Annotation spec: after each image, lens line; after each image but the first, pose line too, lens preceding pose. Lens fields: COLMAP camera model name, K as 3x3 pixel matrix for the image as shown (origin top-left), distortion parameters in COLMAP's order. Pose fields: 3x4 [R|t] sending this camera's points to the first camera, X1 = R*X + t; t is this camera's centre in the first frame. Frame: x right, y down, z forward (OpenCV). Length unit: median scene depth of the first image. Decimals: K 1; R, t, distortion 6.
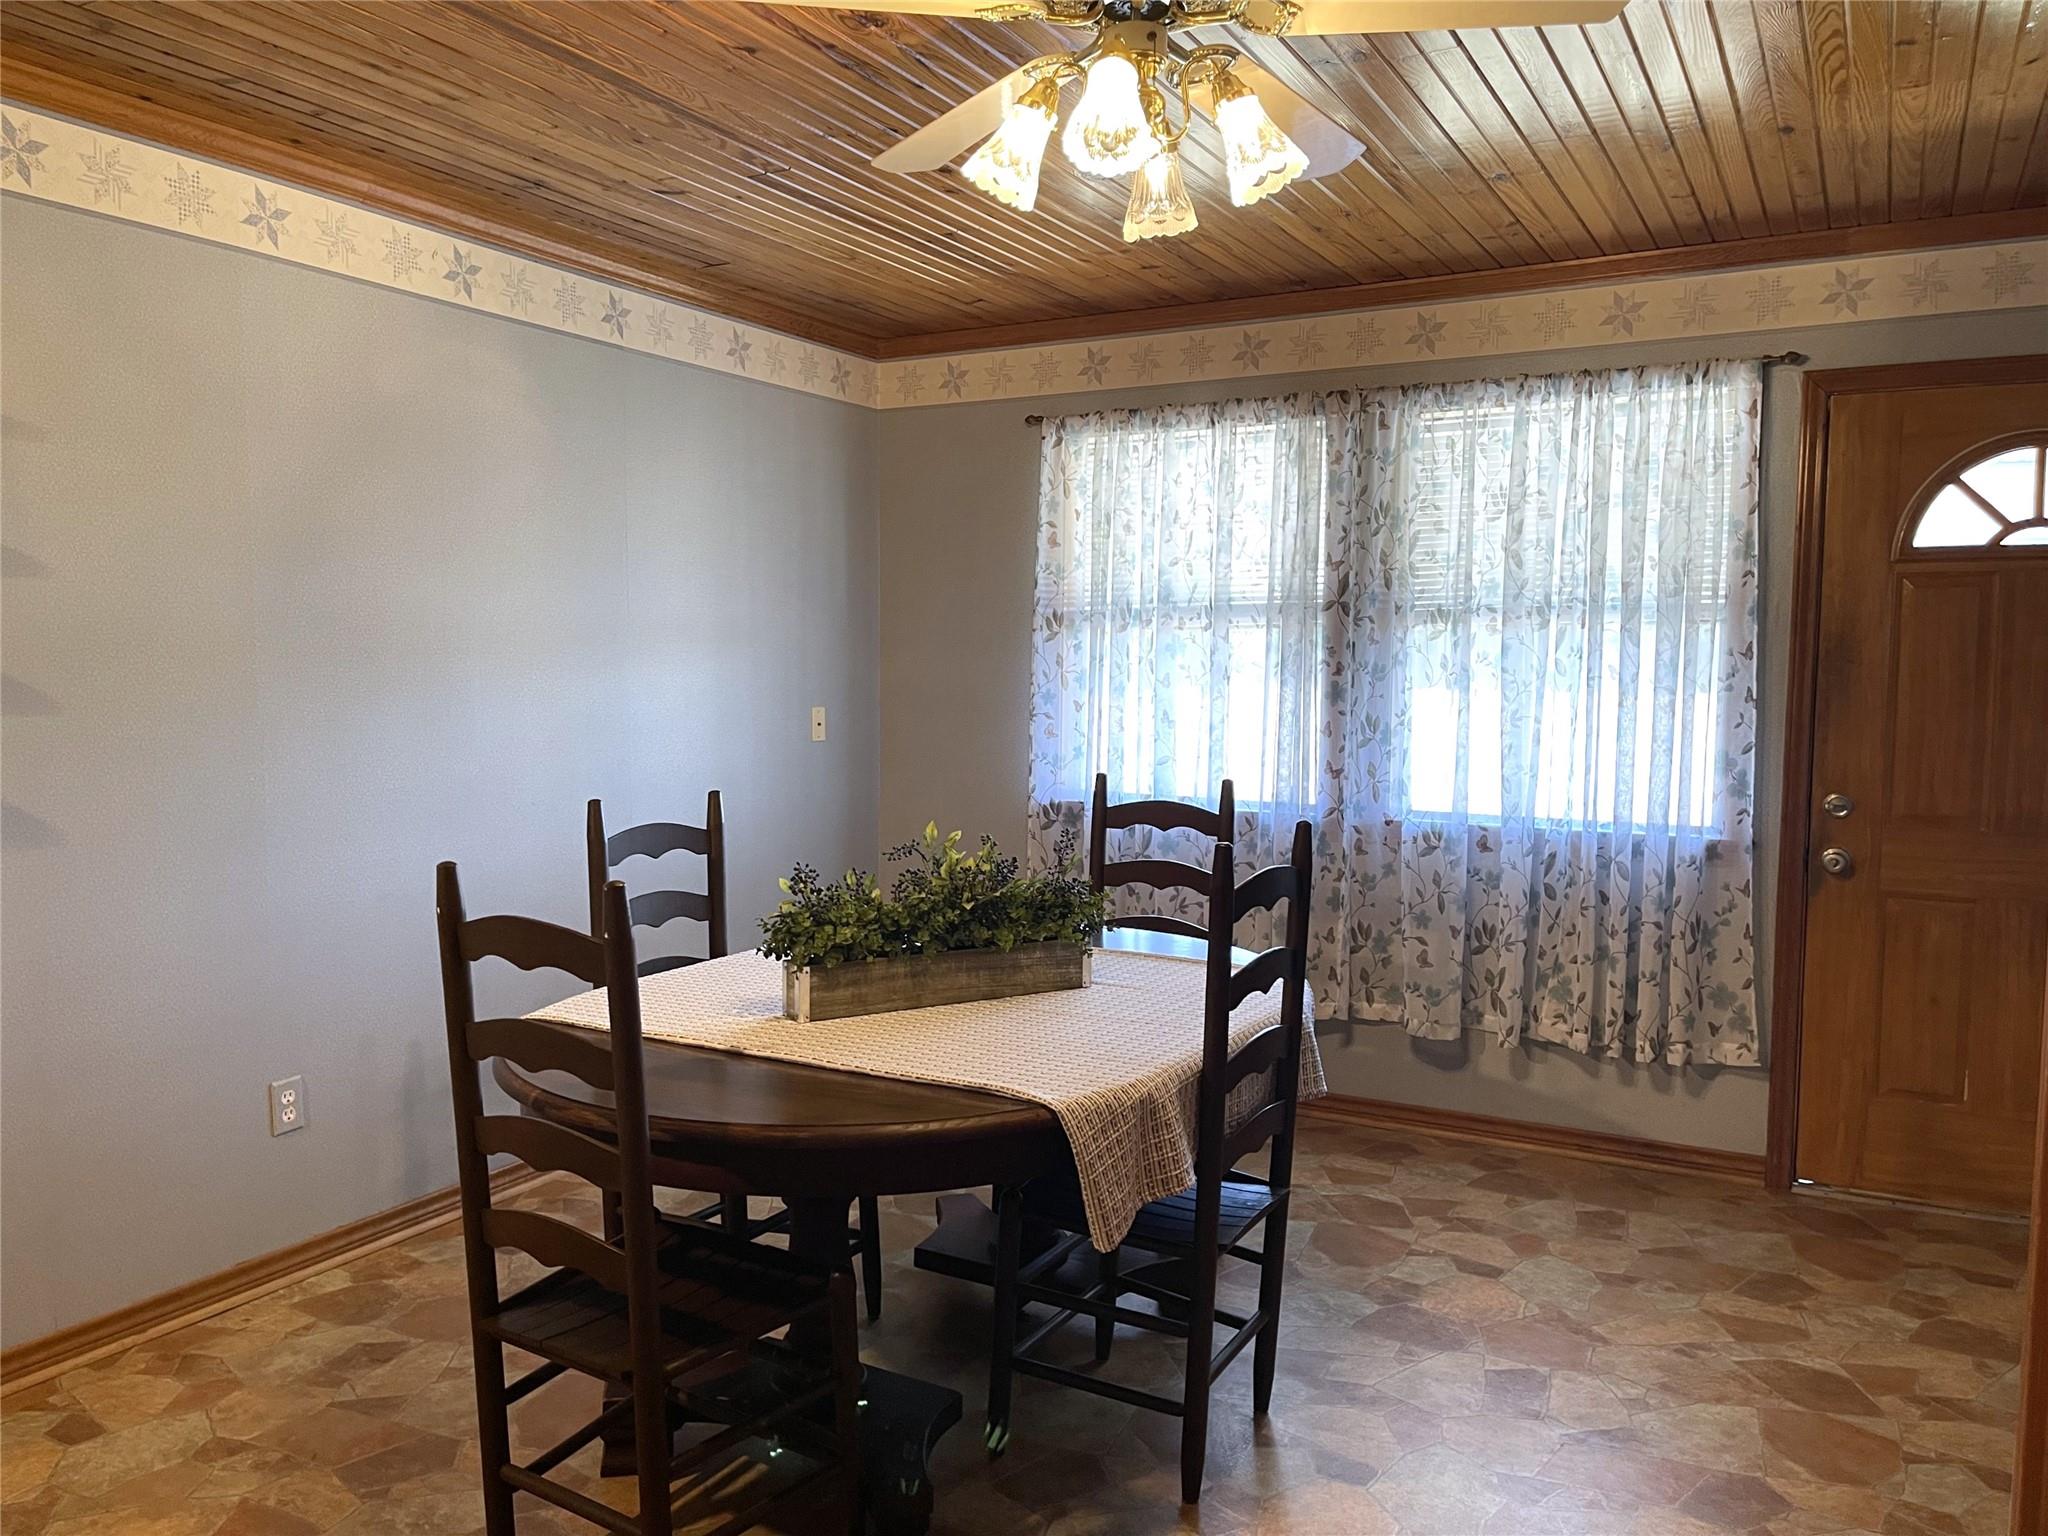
lens RADIAL K [[1554.6, 0, 1027.1], [0, 1554.6, 754.0], [0, 0, 1]] dist [0.065570, -0.076022]
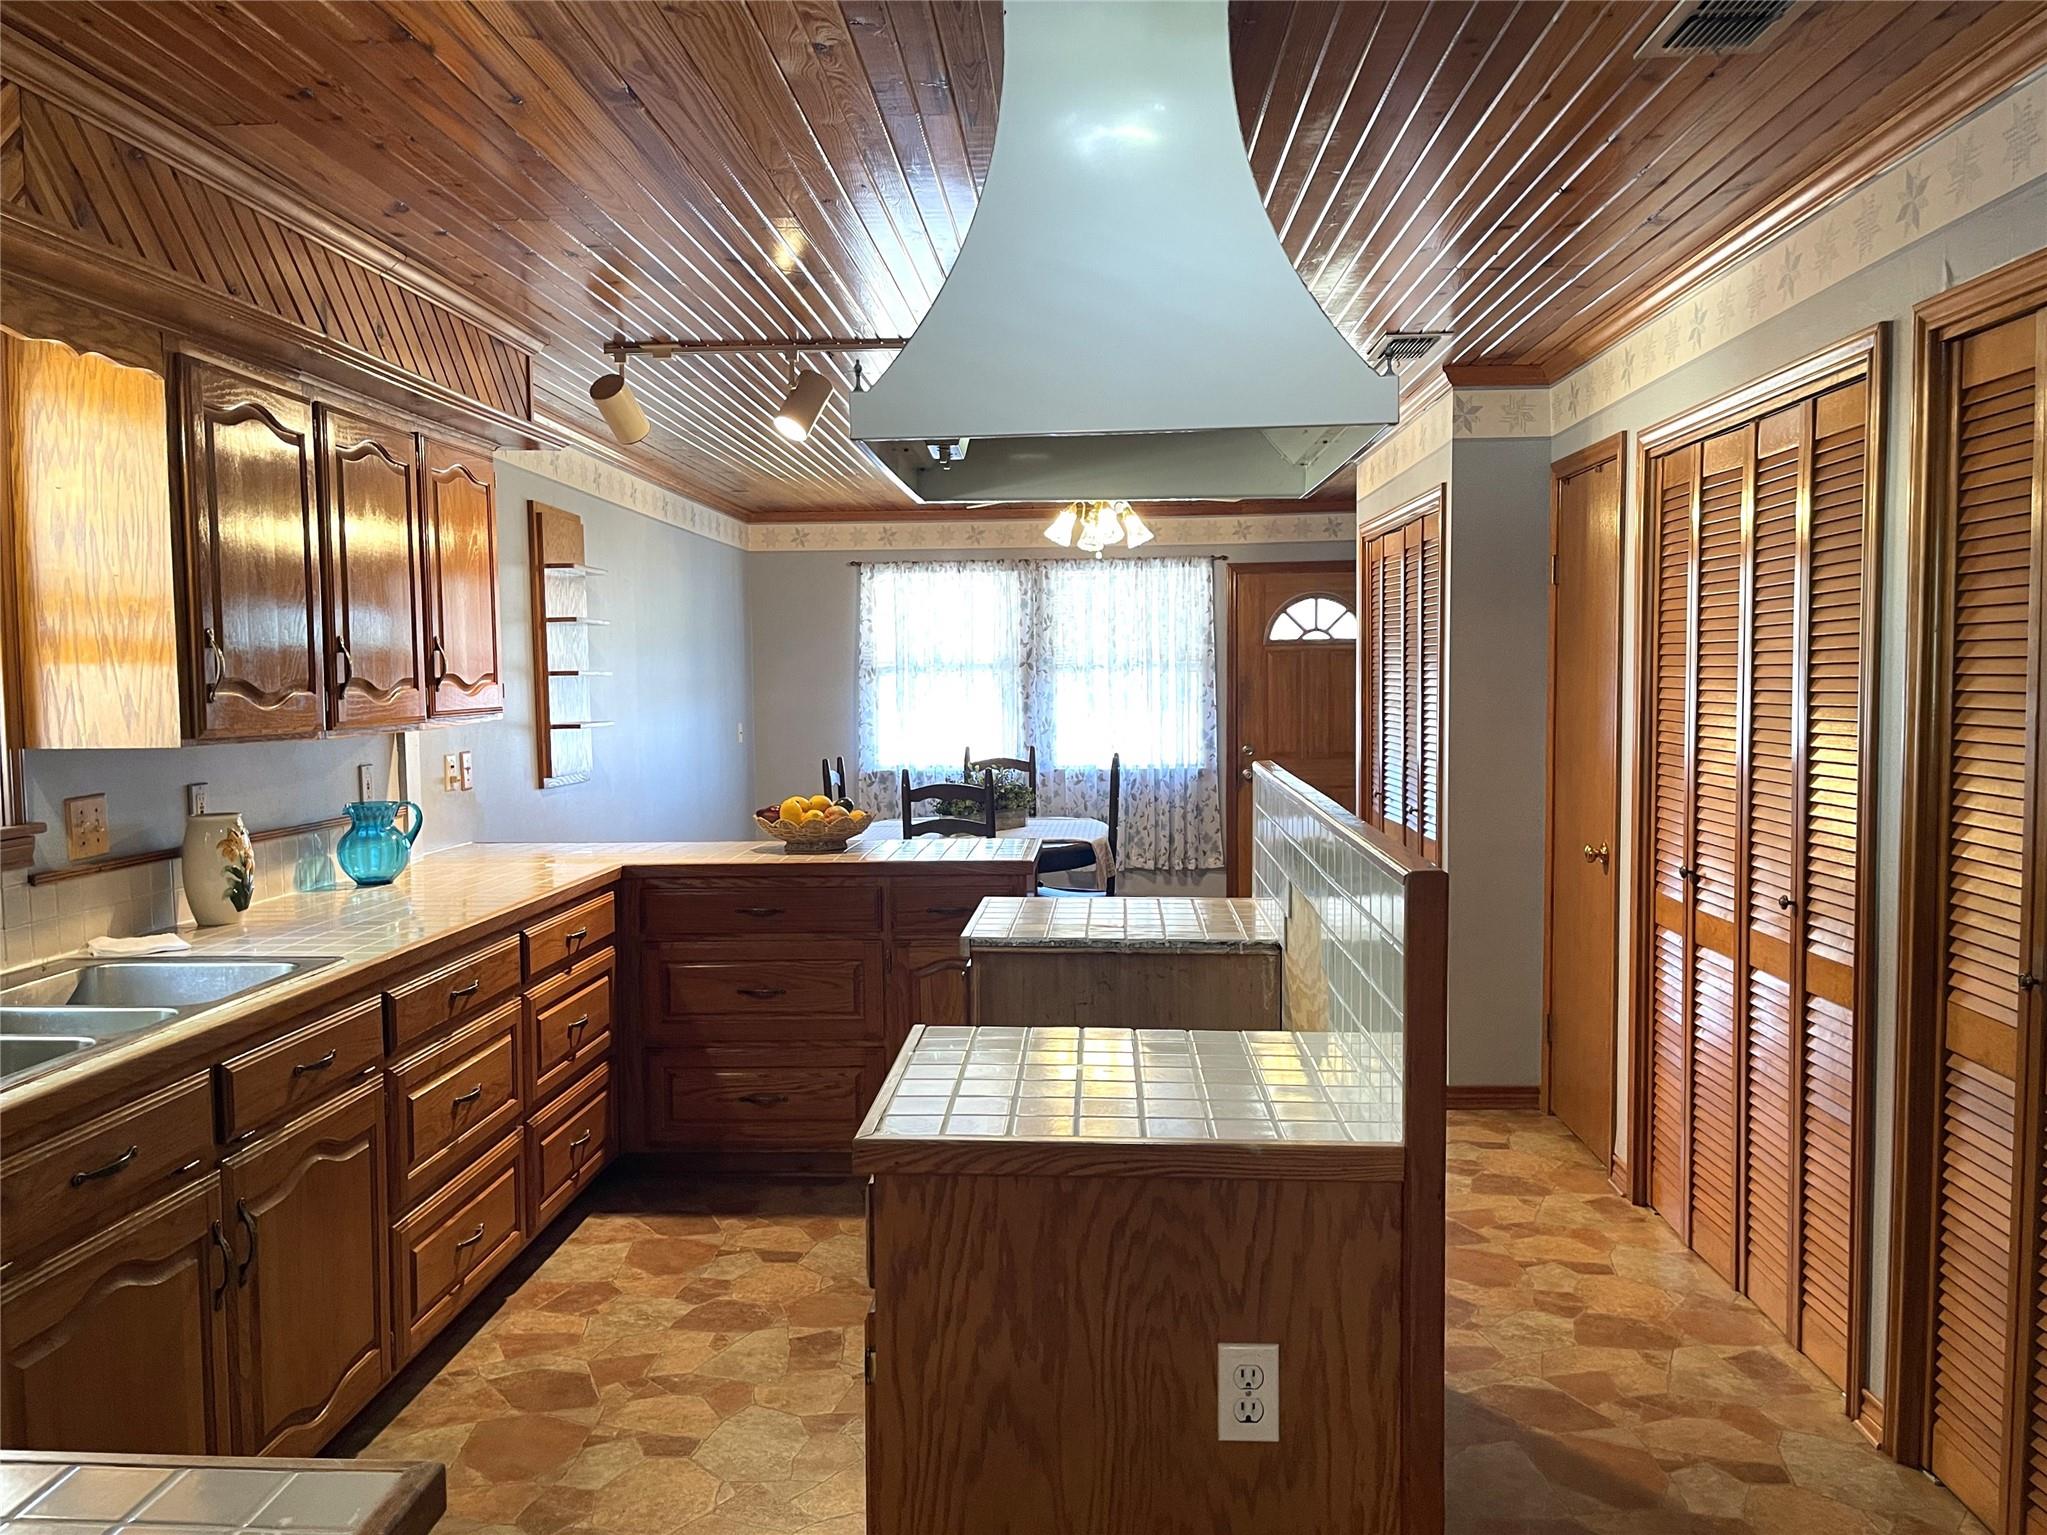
lens RADIAL K [[1553.8, 0, 1017.3], [0, 1553.8, 773.6], [0, 0, 1]] dist [0.065570, -0.076022]
pose [[0.892985, -0.041039, 0.448212, -0.737095], [0.044354, 0.999011, 0.003103, 0.040041], [-0.447896, 0.017109, 0.893922, -0.809019]]
